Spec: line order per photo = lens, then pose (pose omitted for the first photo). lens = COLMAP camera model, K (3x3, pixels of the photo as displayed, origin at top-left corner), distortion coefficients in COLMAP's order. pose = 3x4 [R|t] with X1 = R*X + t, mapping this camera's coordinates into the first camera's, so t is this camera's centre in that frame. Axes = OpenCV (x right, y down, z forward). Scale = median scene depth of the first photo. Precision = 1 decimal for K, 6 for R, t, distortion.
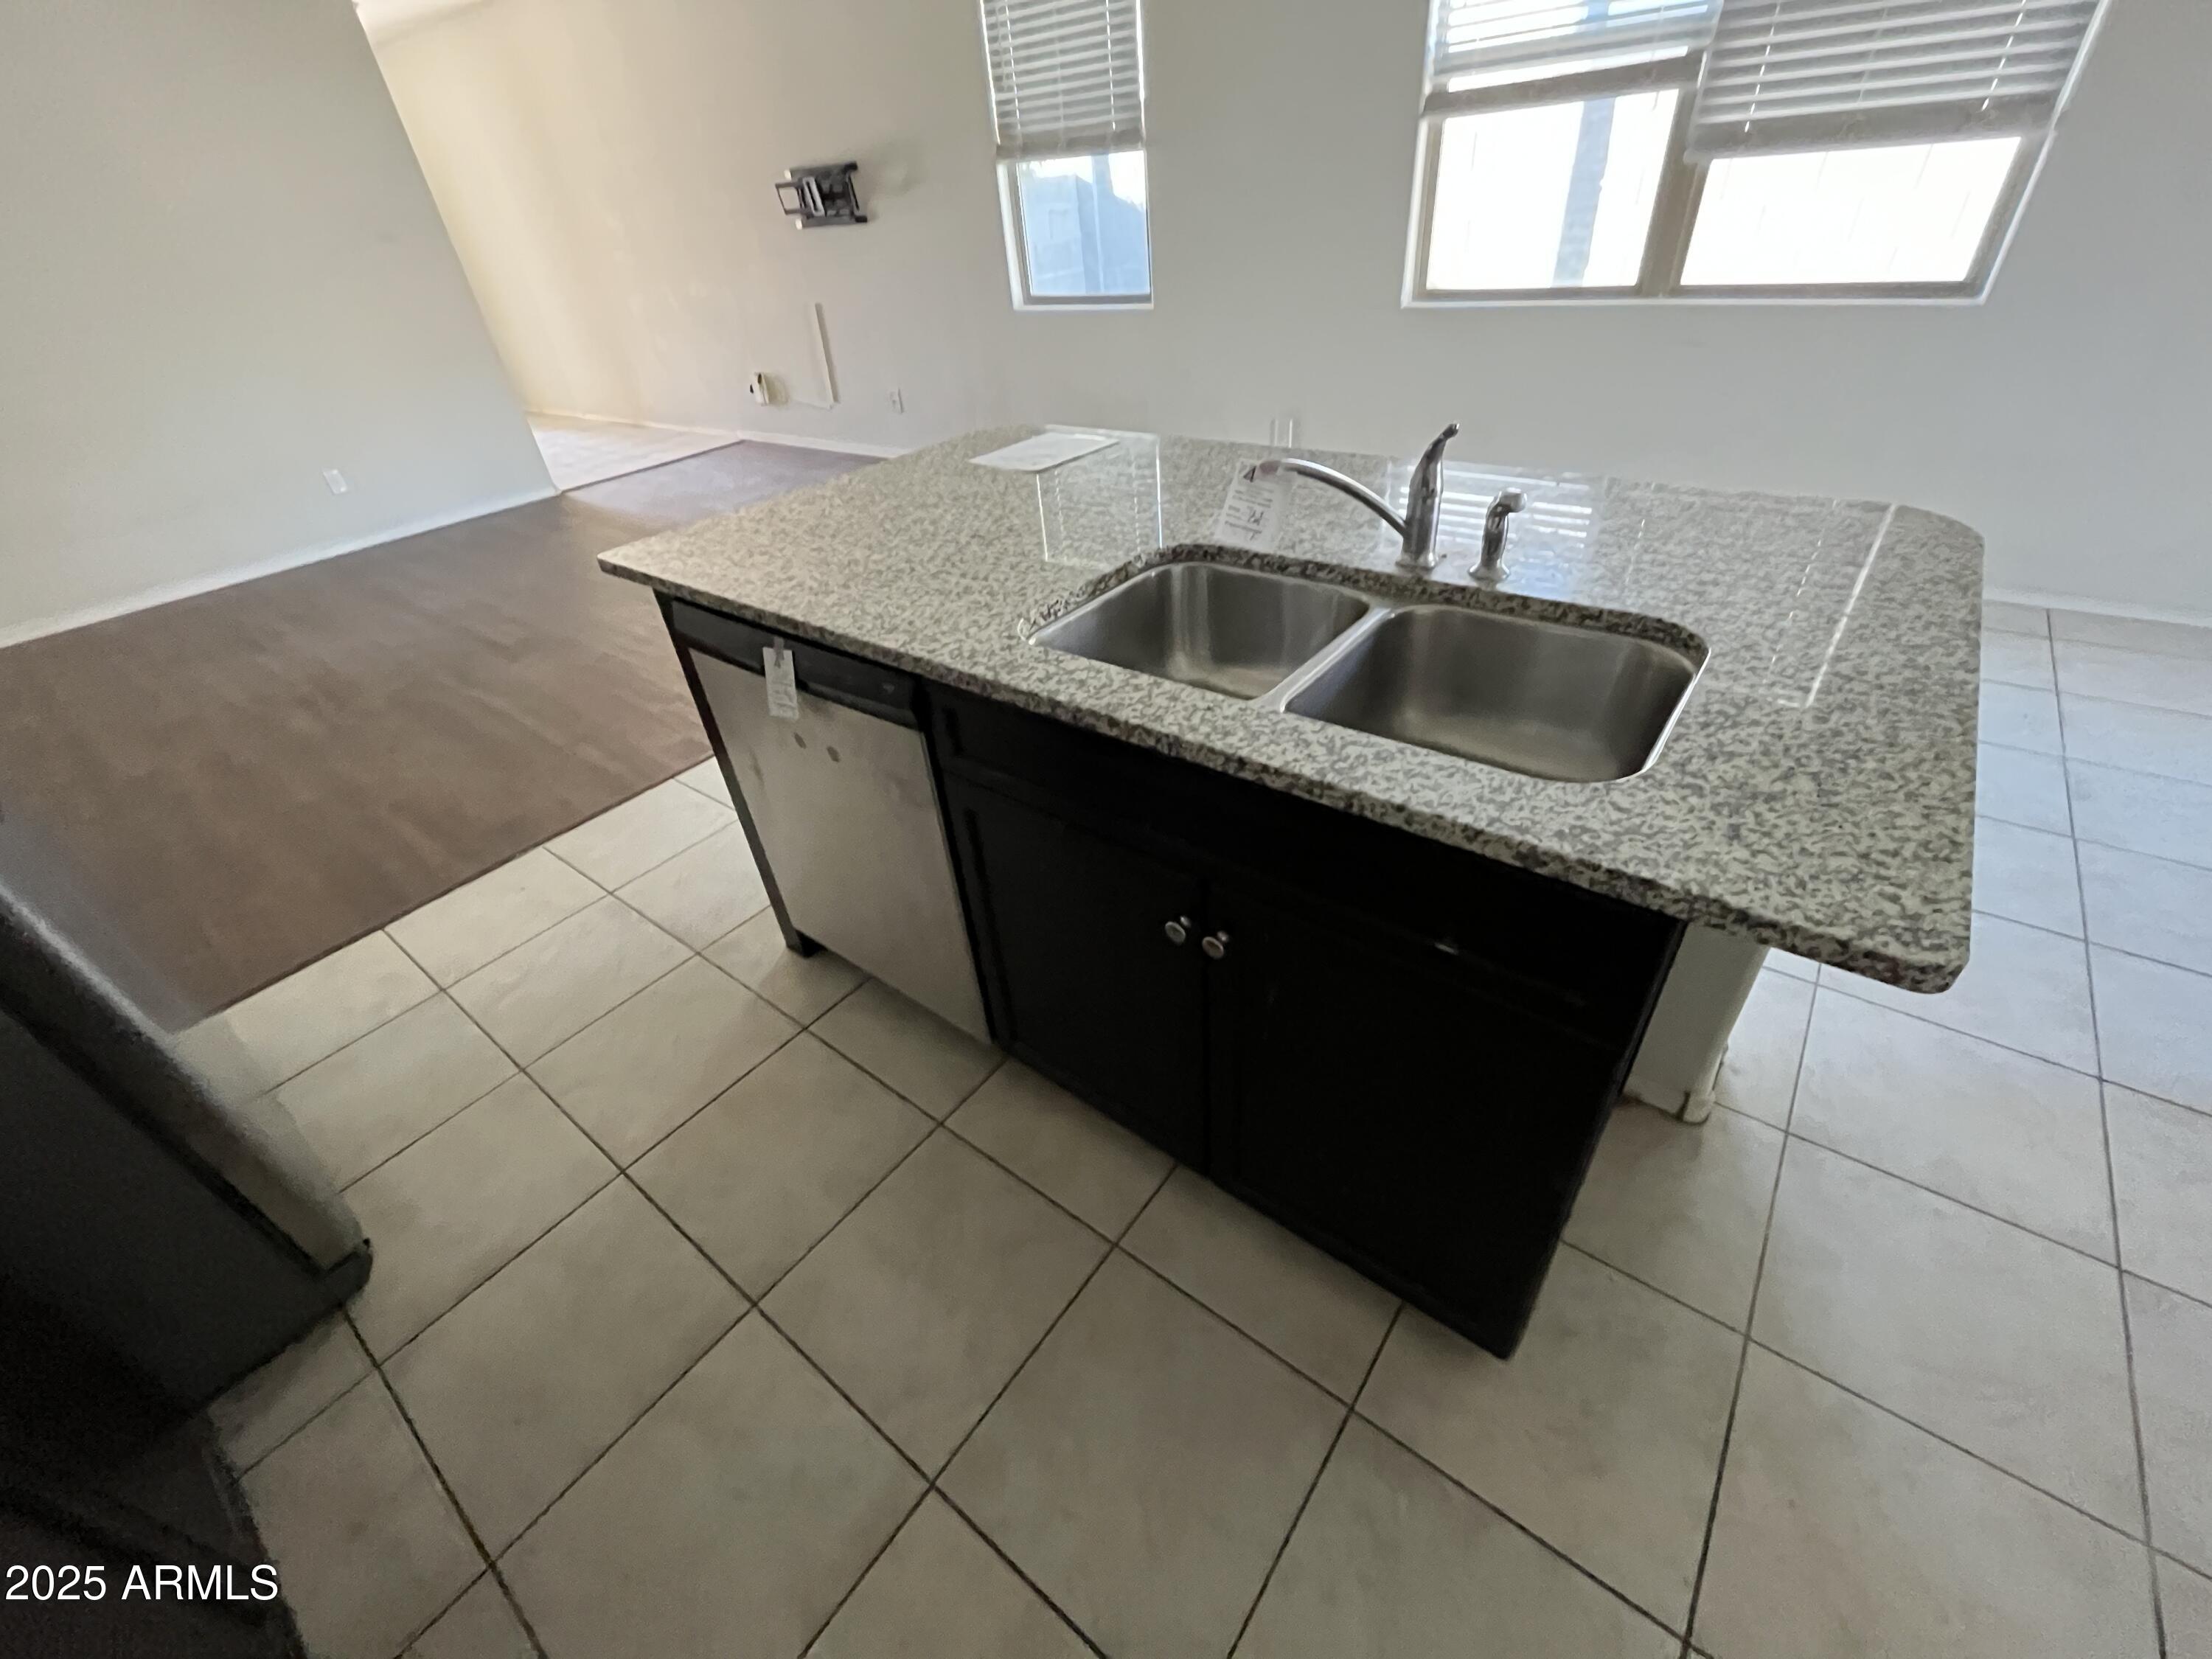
lens RADIAL K [[885.8, 0, 1111.5], [0, 885.8, 825.6], [0, 0, 1]] dist [-0.016310, -0.000127]
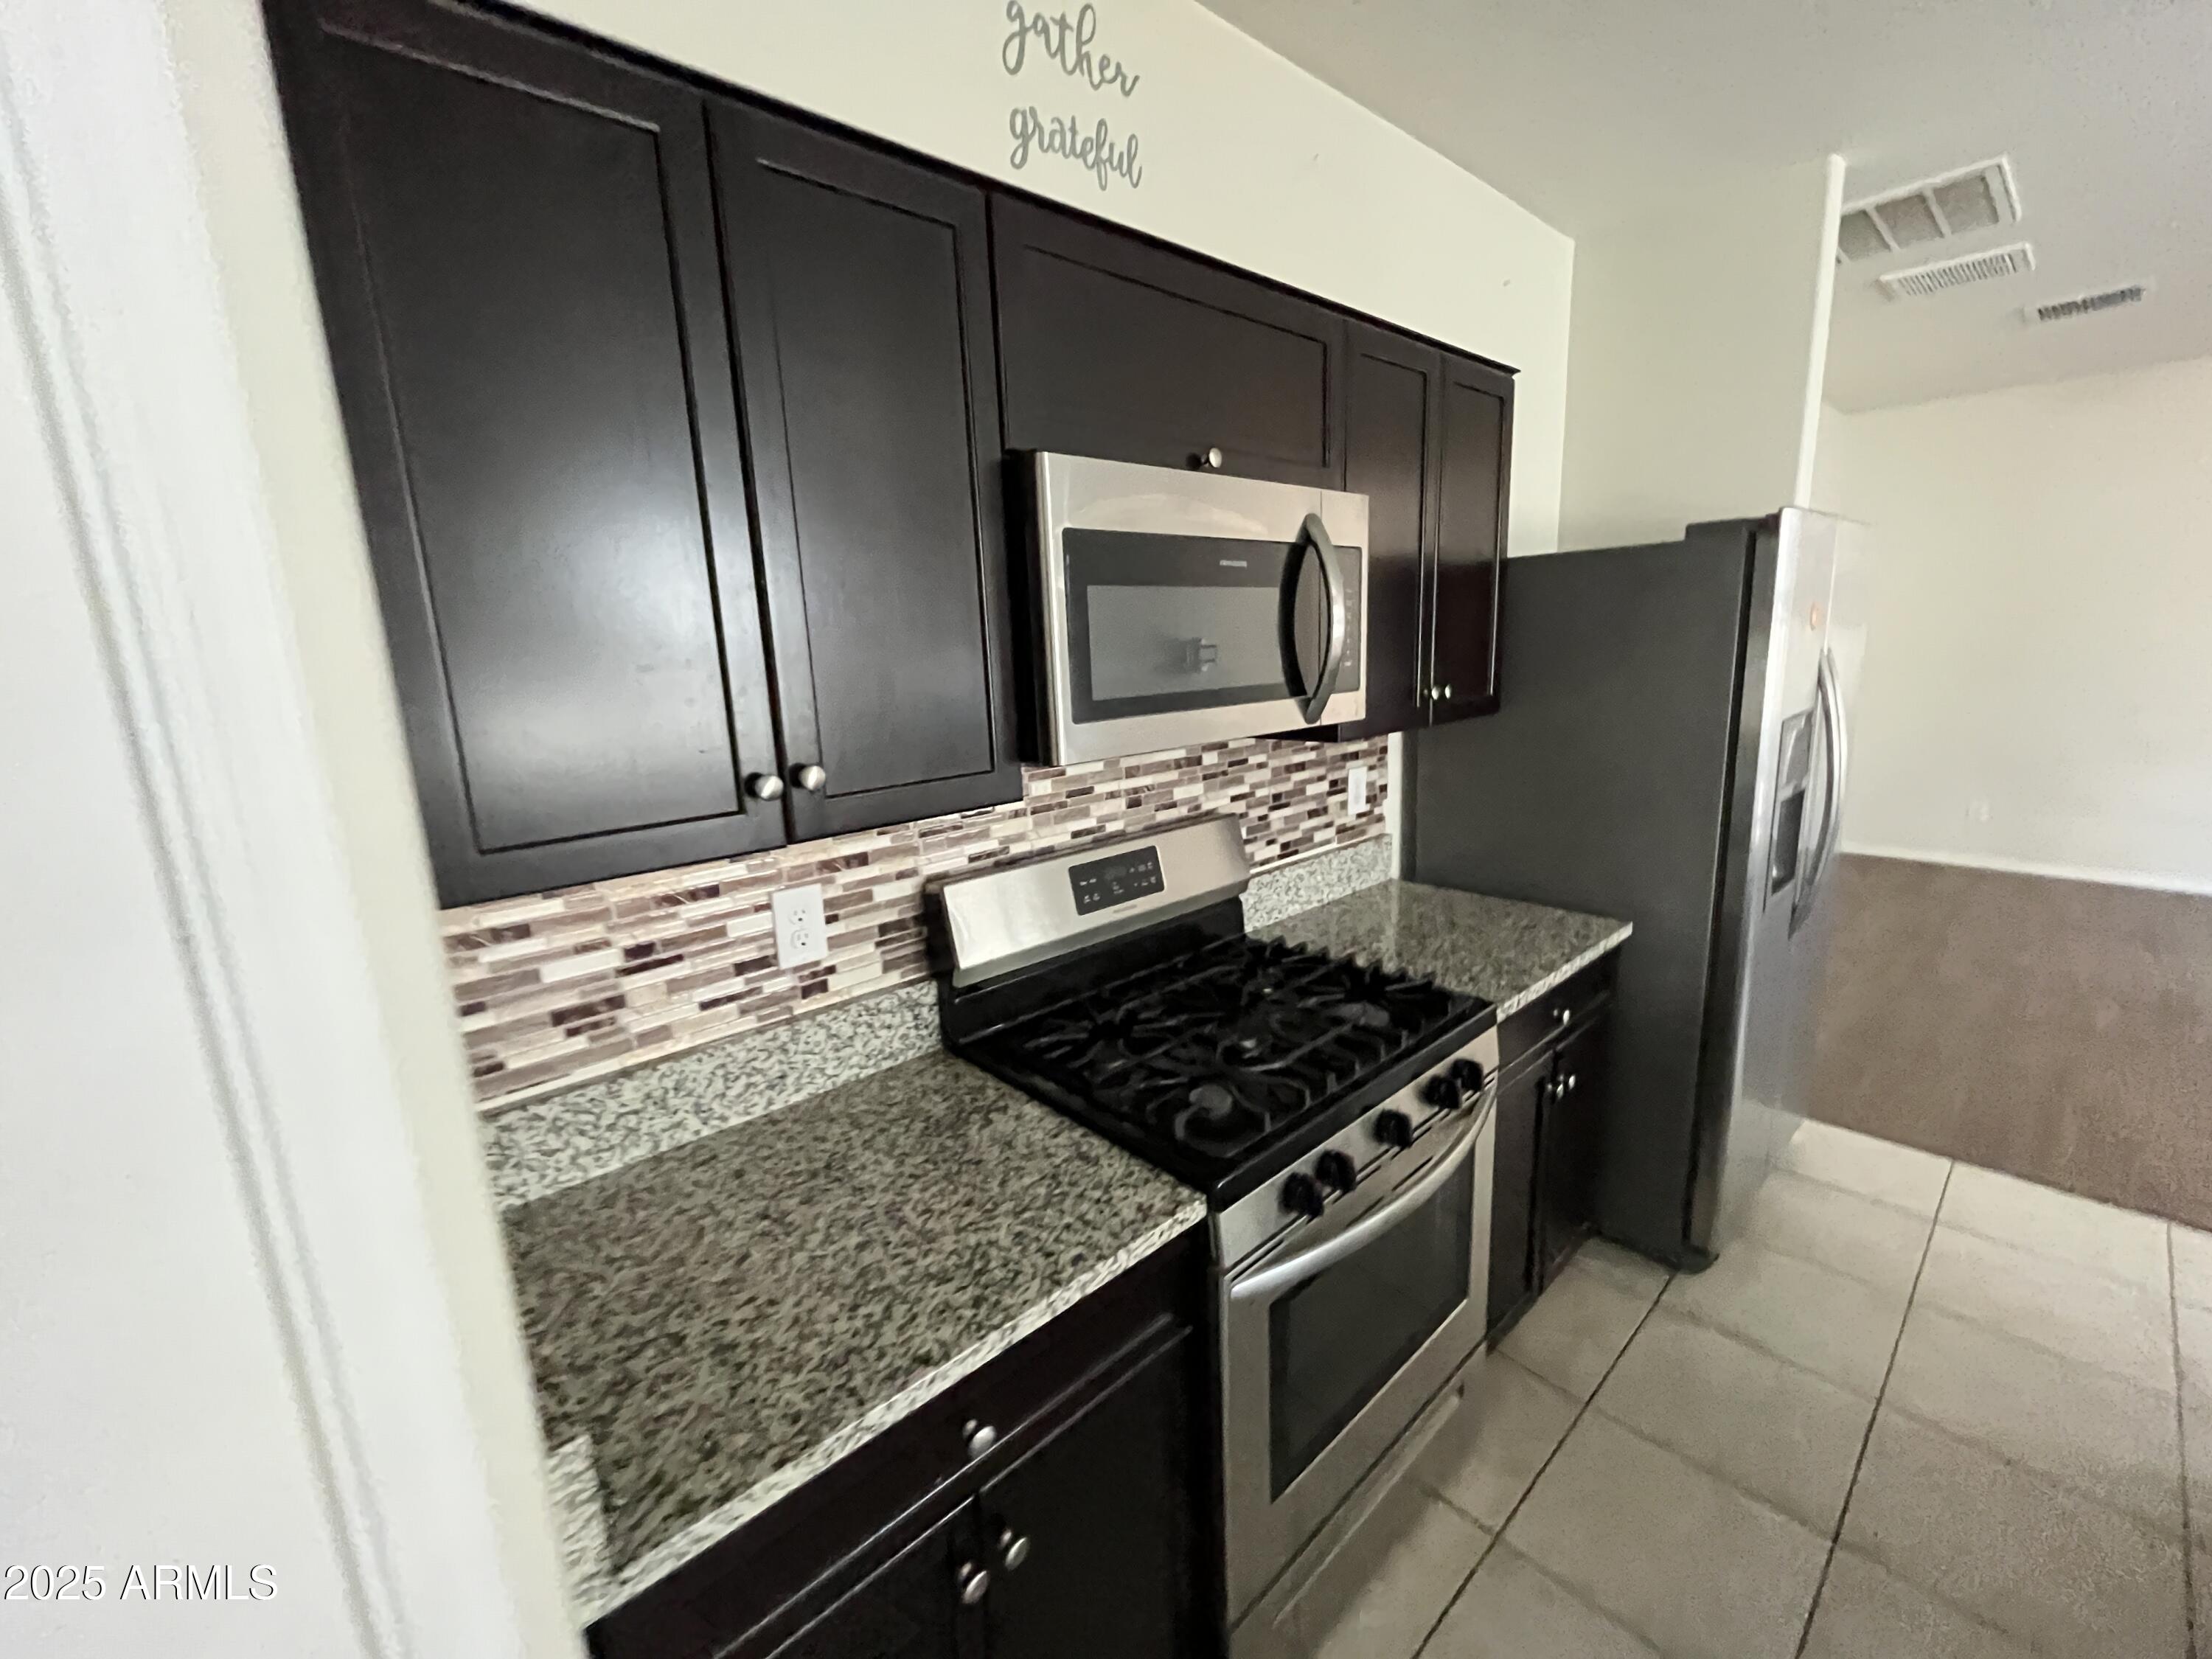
lens RADIAL K [[885.8, 0, 1111.5], [0, 885.8, 825.6], [0, 0, 1]] dist [-0.016310, -0.000127]
pose [[-0.183693, 0.277150, -0.943104, 0.348971], [-0.536527, 0.775643, 0.332440, -0.009987], [0.823648, 0.567067, 0.006218, -0.162350]]
